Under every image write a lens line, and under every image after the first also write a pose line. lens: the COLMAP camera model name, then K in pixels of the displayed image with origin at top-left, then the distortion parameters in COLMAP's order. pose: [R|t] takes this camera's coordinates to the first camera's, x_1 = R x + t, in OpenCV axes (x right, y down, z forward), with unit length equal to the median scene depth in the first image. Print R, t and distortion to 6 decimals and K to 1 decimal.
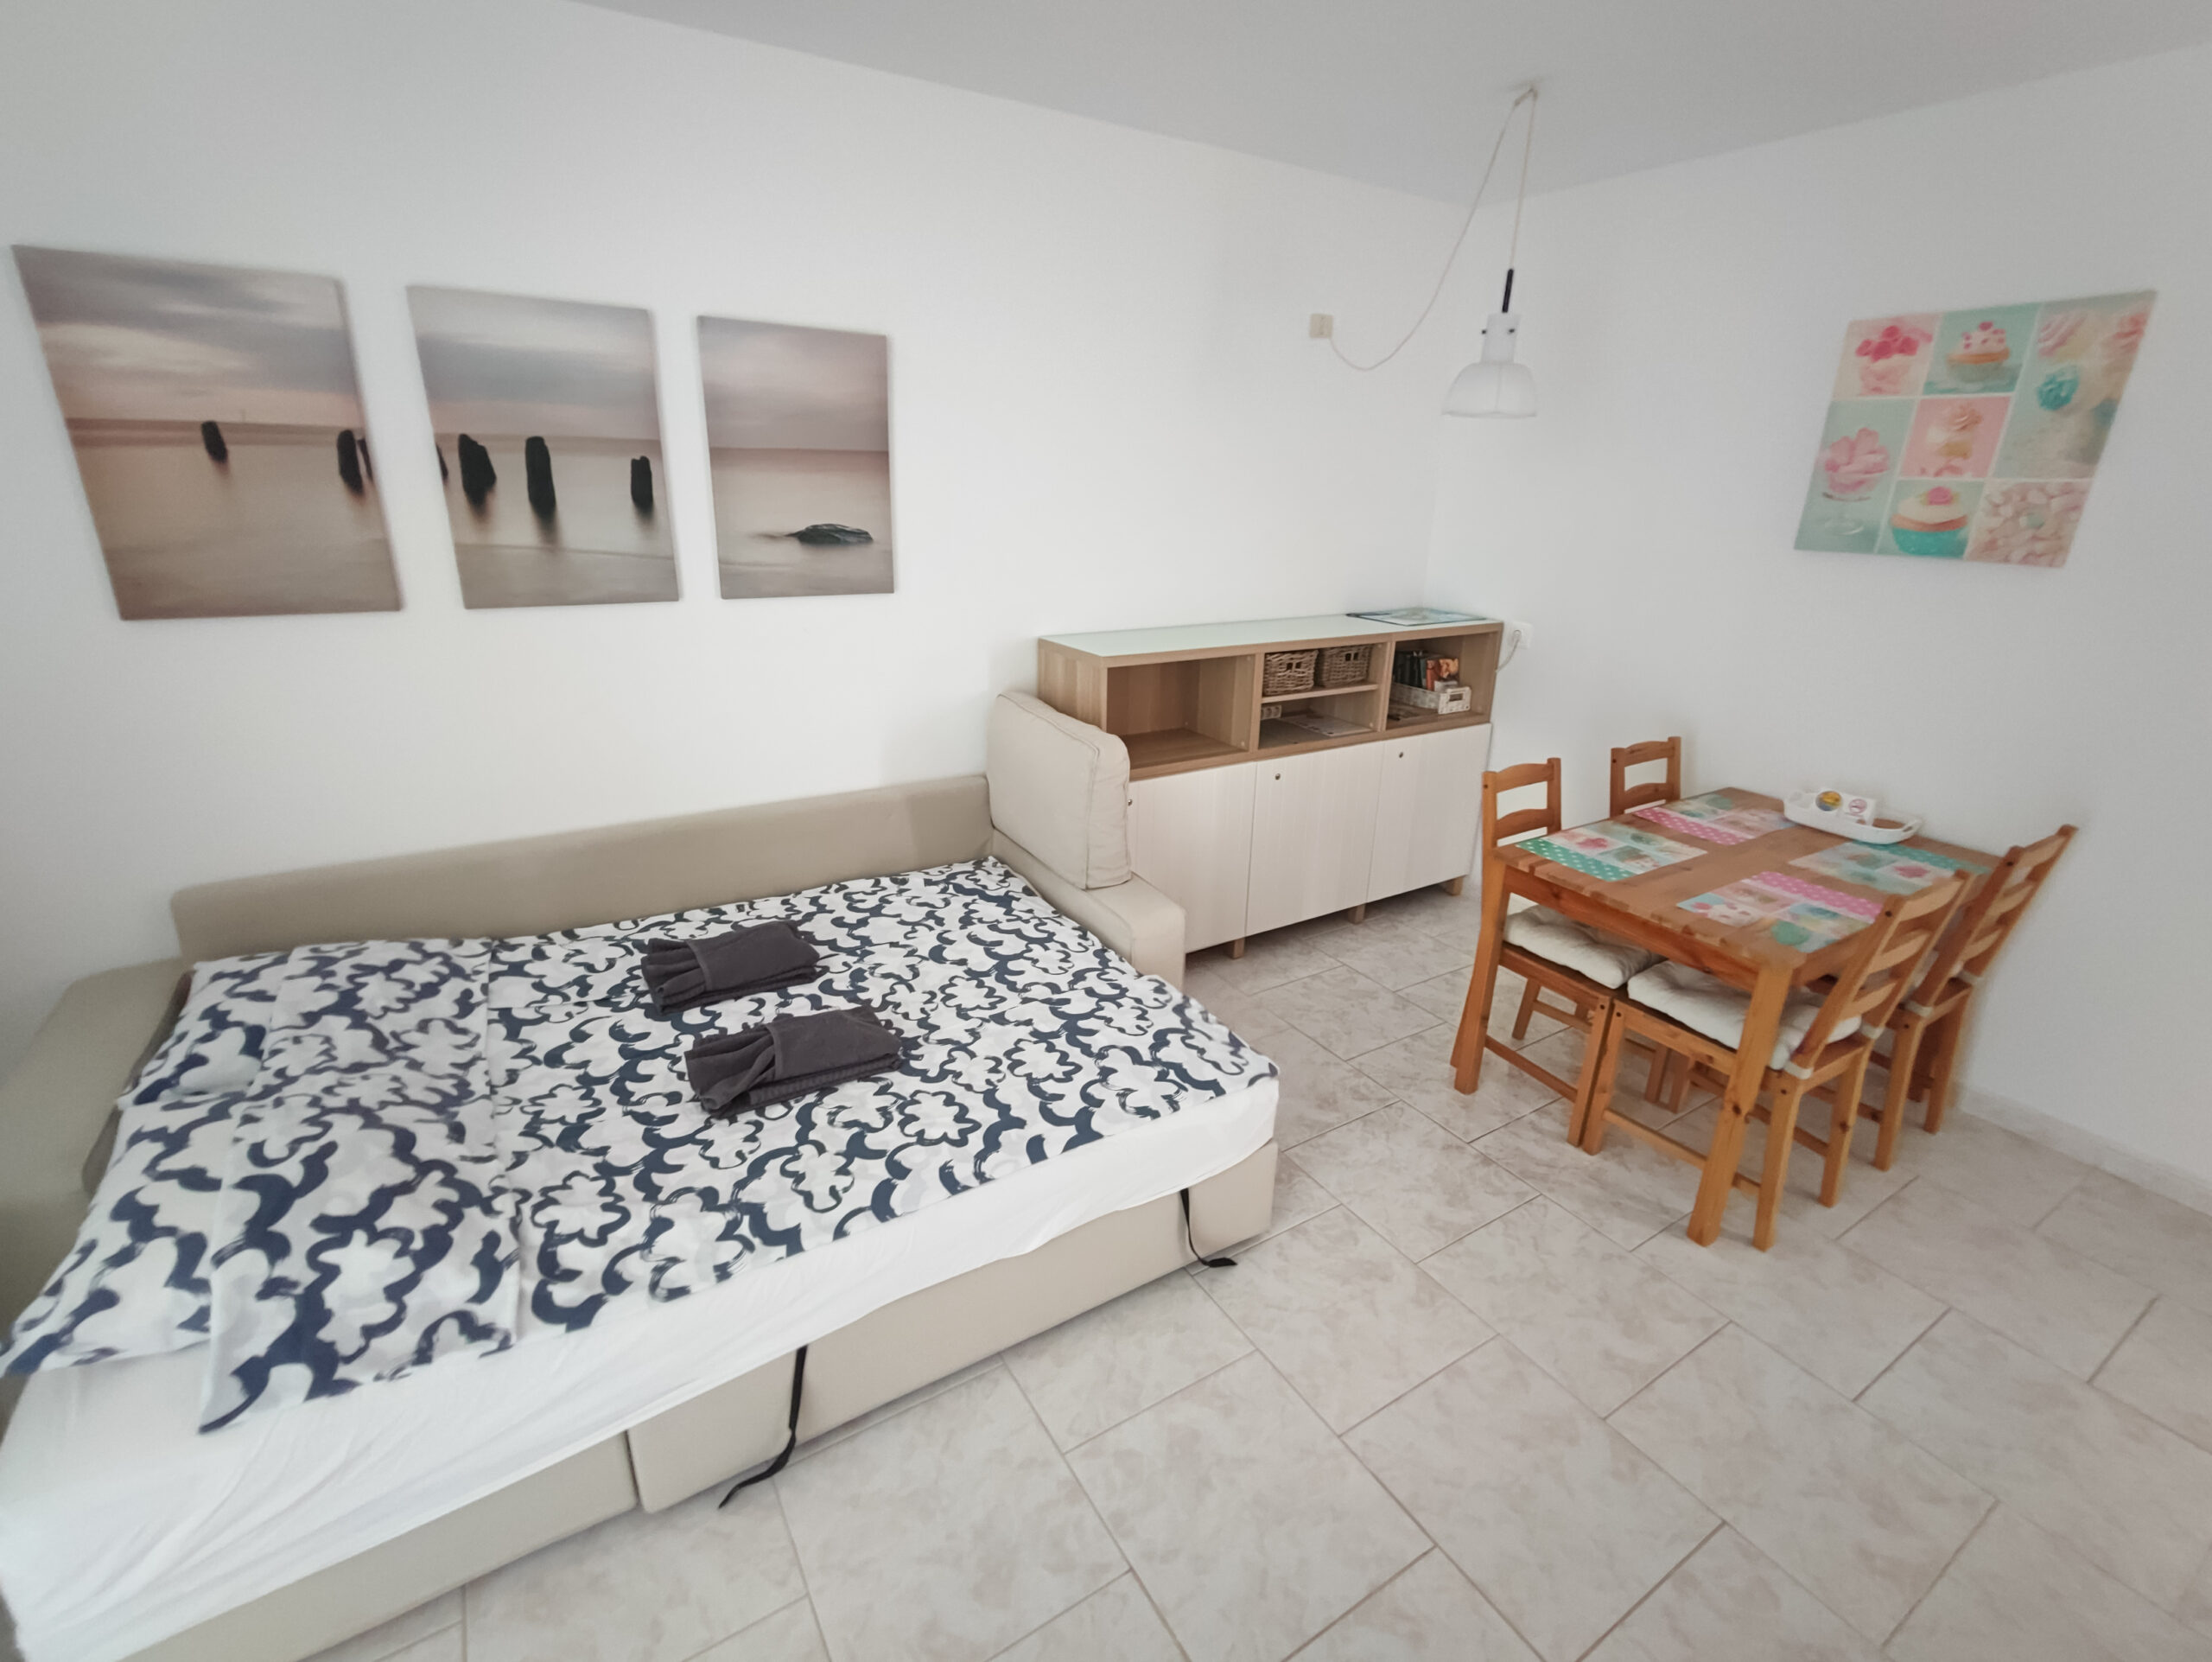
lens RADIAL K [[1008.2, 0, 1106.0], [0, 1008.2, 831.0], [0, 0, 1]] dist [0.002058, -0.000232]
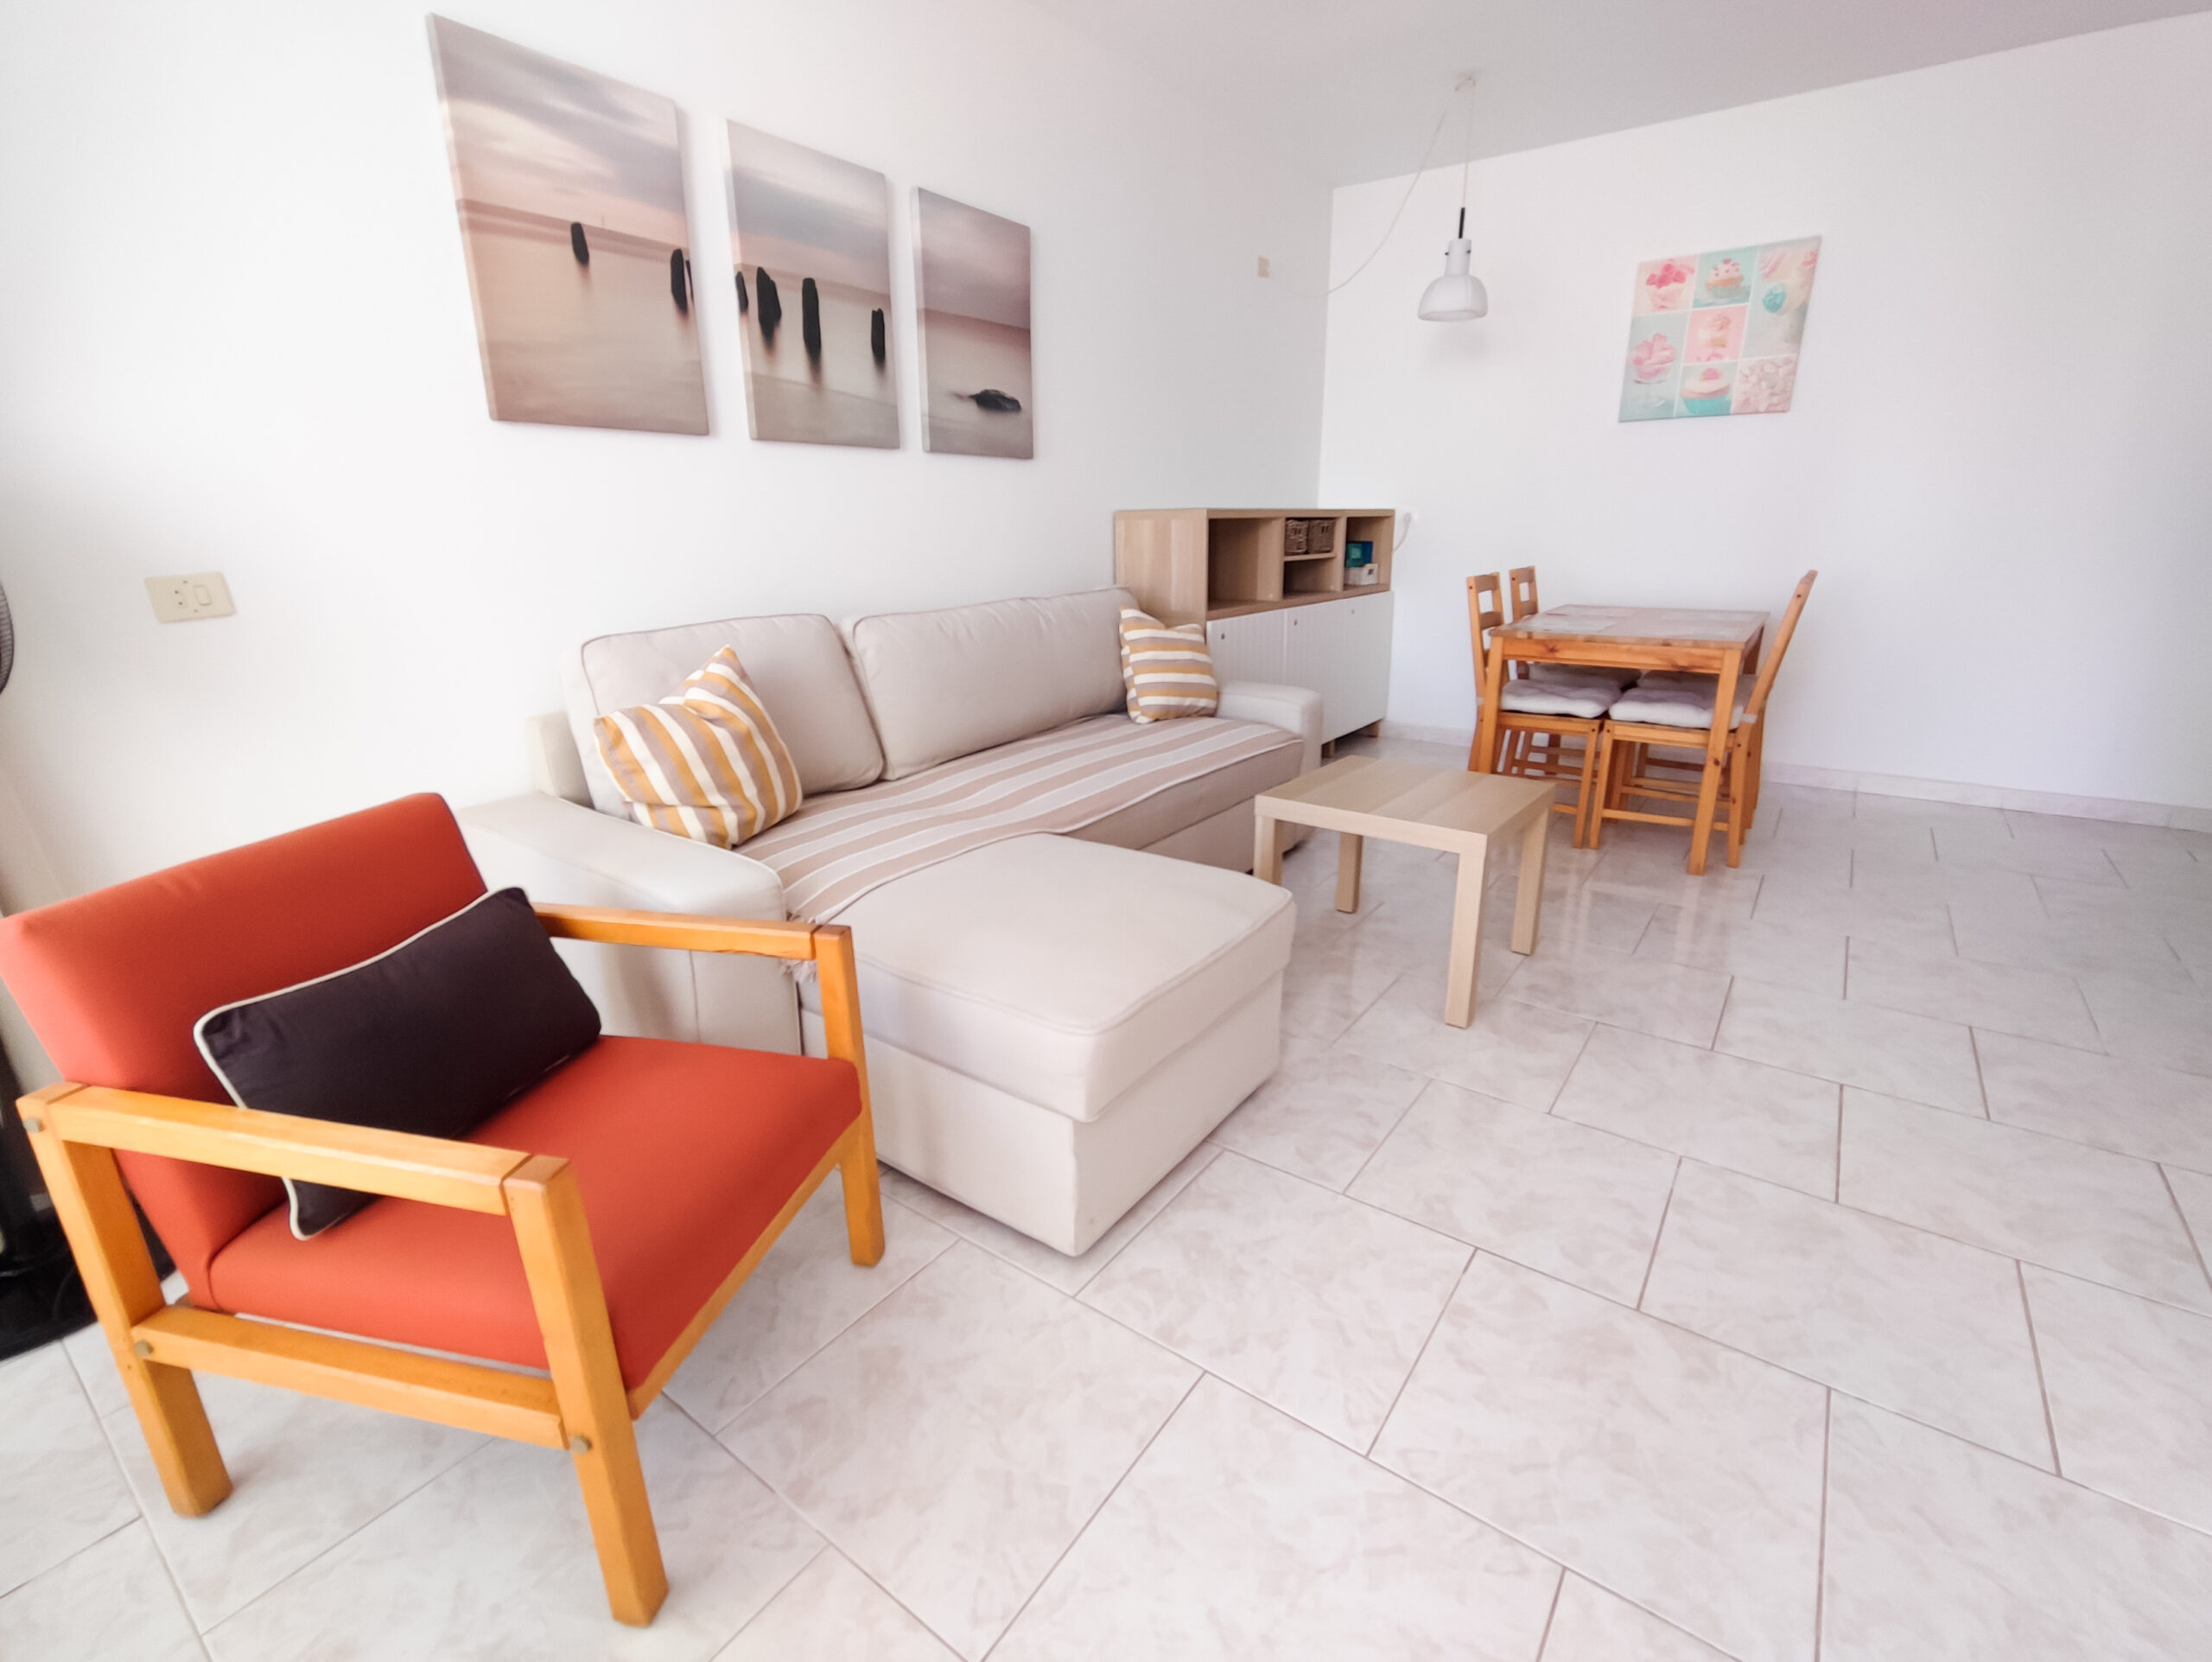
lens RADIAL K [[1006.0, 0, 1106.0], [0, 1006.0, 831.0], [0, 0, 1]] dist [0.001263, 0.000401]
pose [[0.925533, -0.143175, 0.350557, -0.684029], [0.158787, 0.987183, -0.016041, 0.240362], [-0.343767, 0.070510, 0.936404, -0.066216]]
